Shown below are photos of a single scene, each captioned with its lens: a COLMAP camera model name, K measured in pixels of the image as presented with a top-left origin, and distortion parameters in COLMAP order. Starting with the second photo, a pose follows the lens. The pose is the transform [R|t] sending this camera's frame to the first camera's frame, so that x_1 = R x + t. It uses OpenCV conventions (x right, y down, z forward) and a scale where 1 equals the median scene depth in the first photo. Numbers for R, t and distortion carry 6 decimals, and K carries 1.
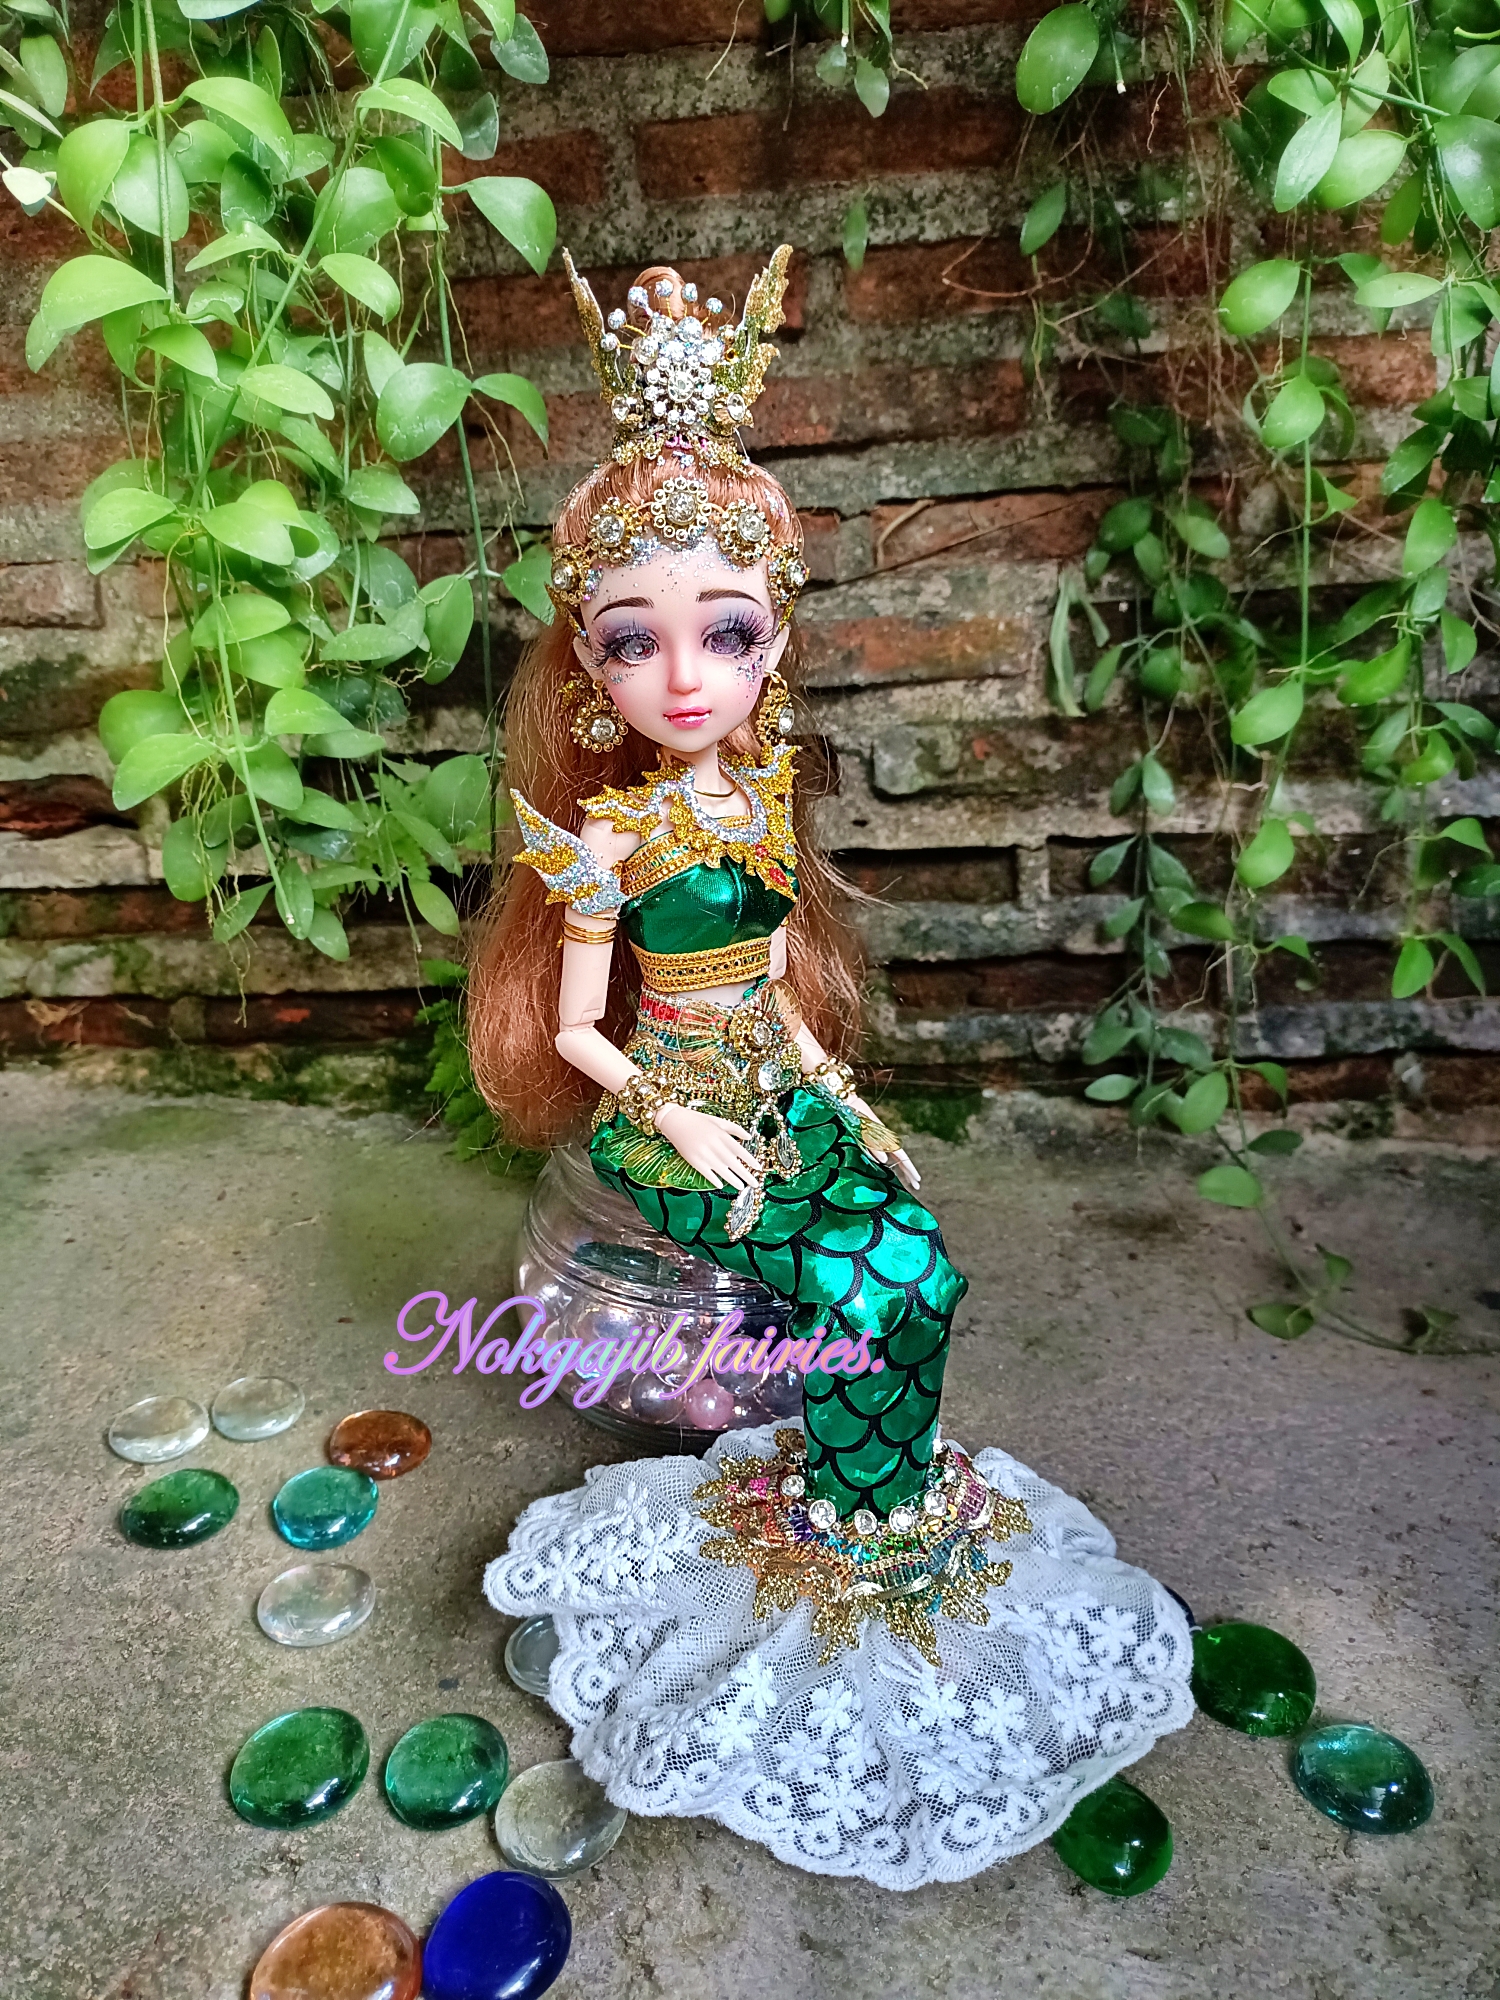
lens RADIAL K [[1482.3, 0, 743.3], [0, 1482.3, 997.7], [0, 0, 1]] dist [0.054988, -0.115583]
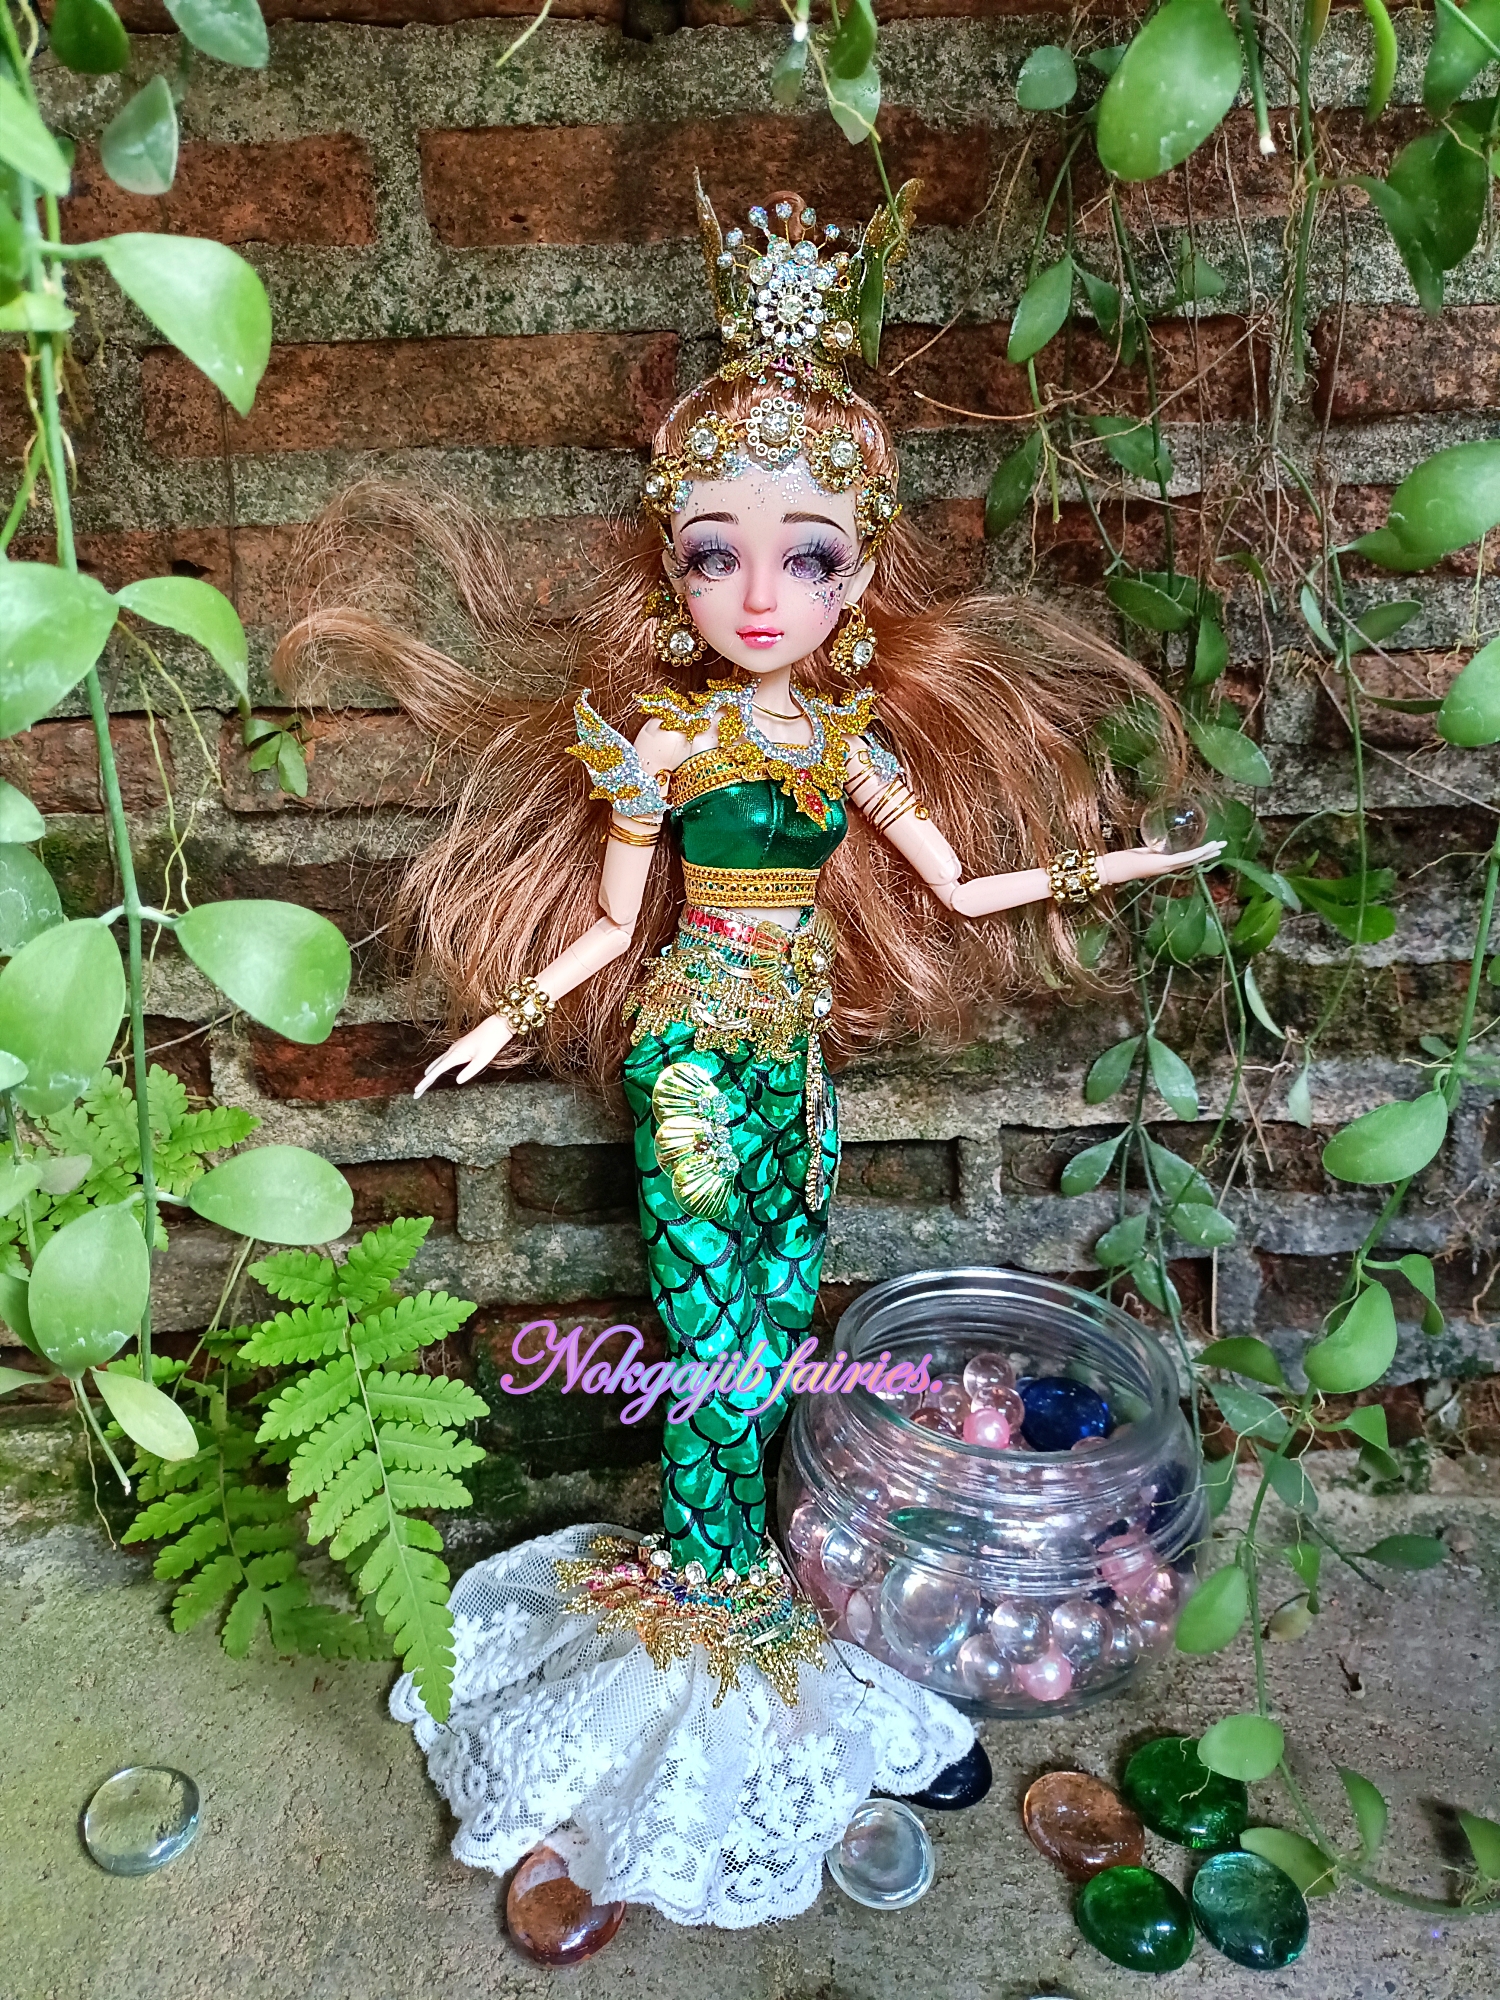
lens RADIAL K [[1475.7, 0, 746.6], [0, 1475.7, 993.0], [0, 0, 1]] dist [0.043068, -0.099090]
pose [[0.990198, -0.013749, 0.138989, -0.024045], [0.012876, 0.999891, 0.007180, -0.191995], [-0.139073, -0.005320, 0.990268, 0.304481]]
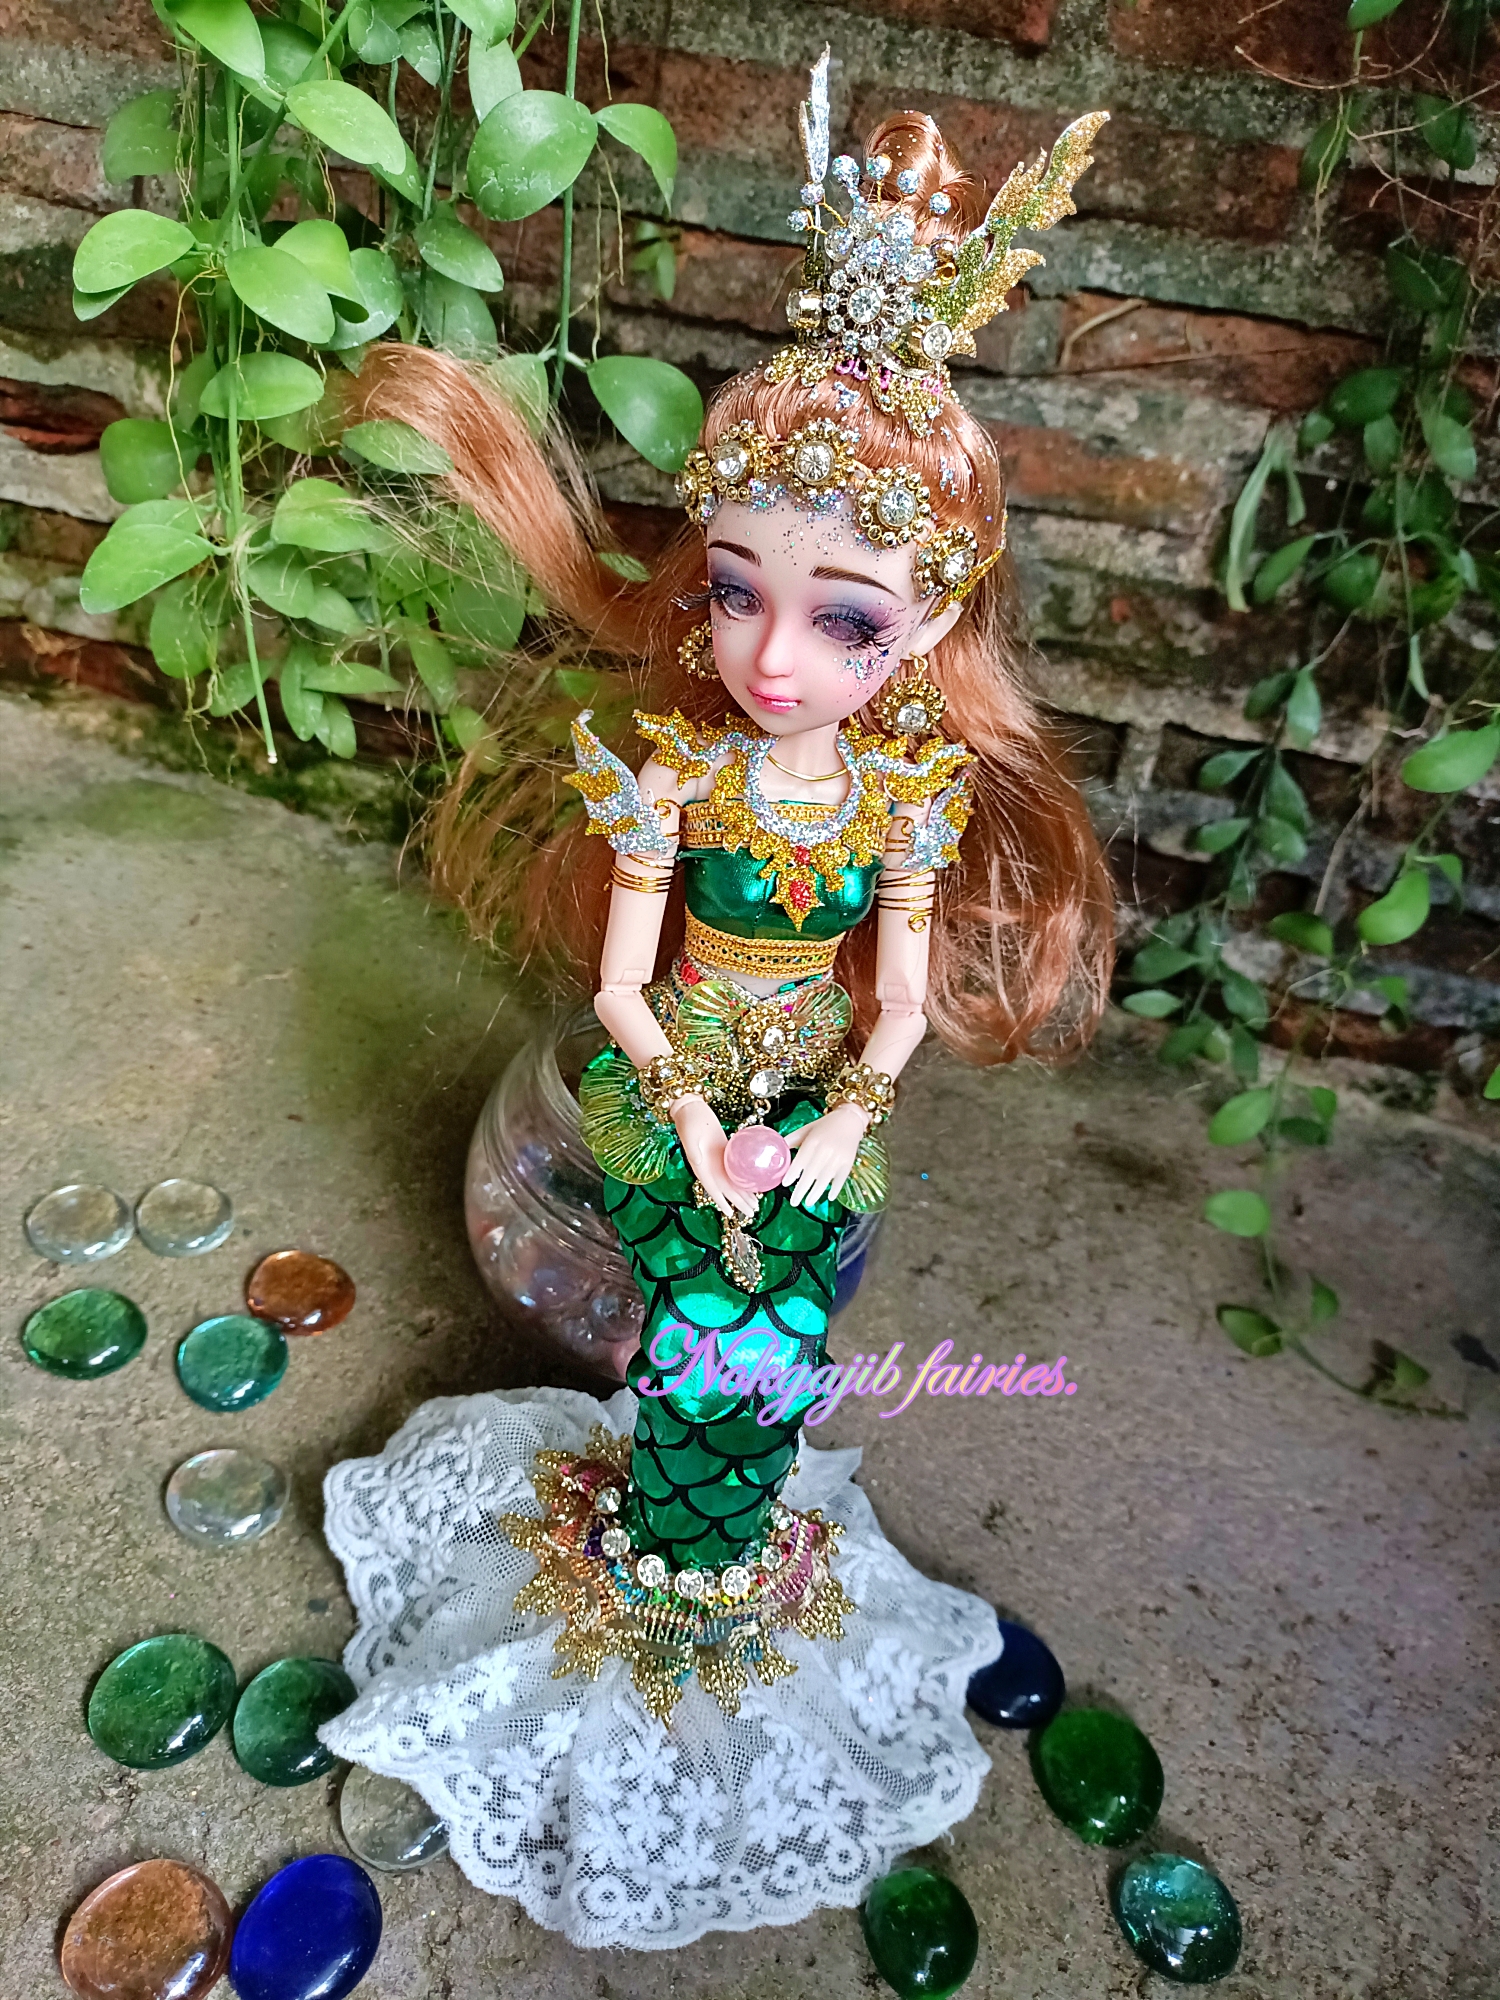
lens RADIAL K [[1501.0, 0, 747.9], [0, 1501.0, 995.6], [0, 0, 1]] dist [0.003745, -0.034807]
pose [[0.975387, 0.220188, 0.011755, -0.011371], [-0.214757, 0.936535, 0.277095, -0.158024], [0.050005, -0.272799, 0.960771, 0.097991]]
